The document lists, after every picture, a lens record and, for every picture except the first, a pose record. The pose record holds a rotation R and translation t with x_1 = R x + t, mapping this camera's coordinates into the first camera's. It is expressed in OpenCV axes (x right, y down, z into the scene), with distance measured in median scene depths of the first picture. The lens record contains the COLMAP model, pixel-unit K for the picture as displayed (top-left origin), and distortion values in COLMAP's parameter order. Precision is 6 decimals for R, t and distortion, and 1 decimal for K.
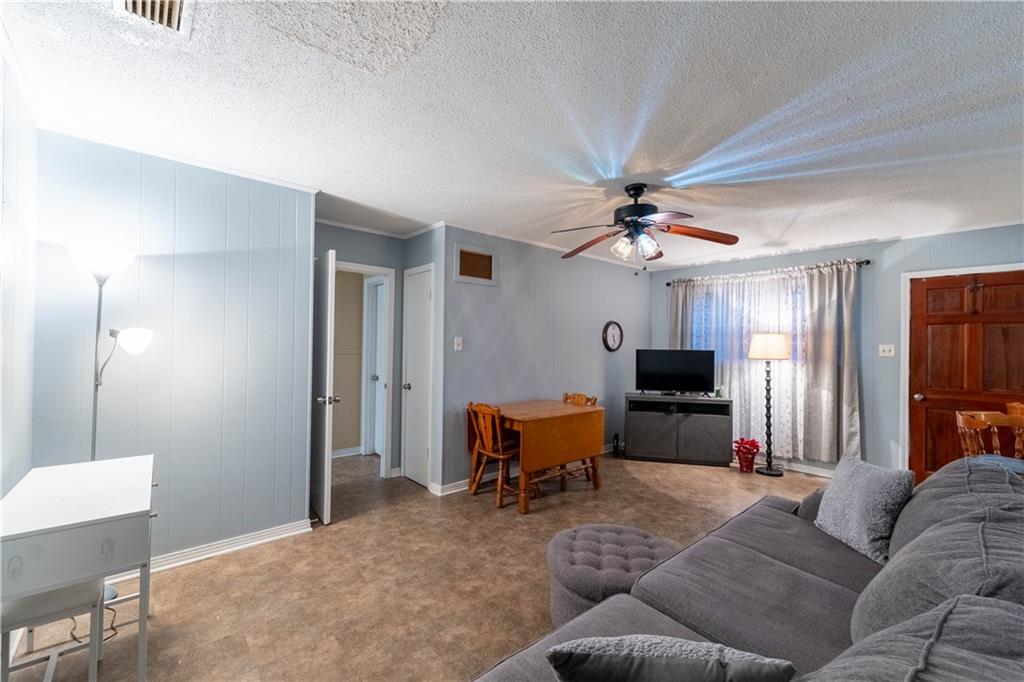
lens RADIAL K [[423.7, 0, 516.2], [0, 423.7, 340.6], [0, 0, 1]] dist [0.006934, -0.000760]
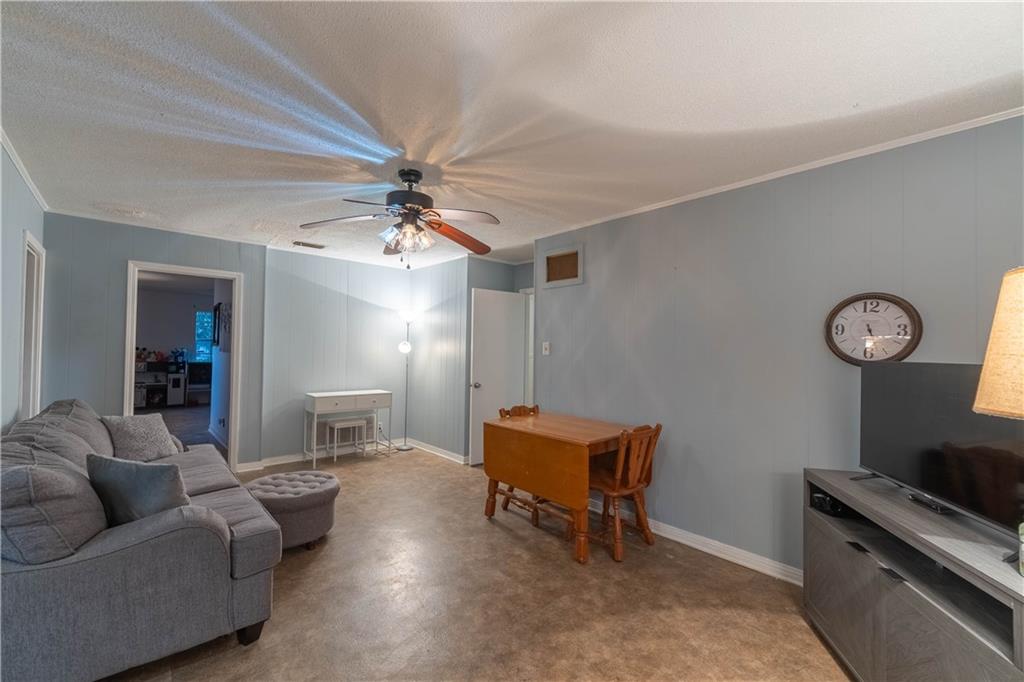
lens RADIAL K [[423.7, 0, 514.5], [0, 423.7, 338.3], [0, 0, 1]] dist [0.006934, -0.000760]
pose [[0.016804, -0.040173, -0.999051, 0.796839], [-0.007564, 0.999159, -0.040305, 0.022487], [0.999830, 0.008234, 0.016486, 0.806675]]
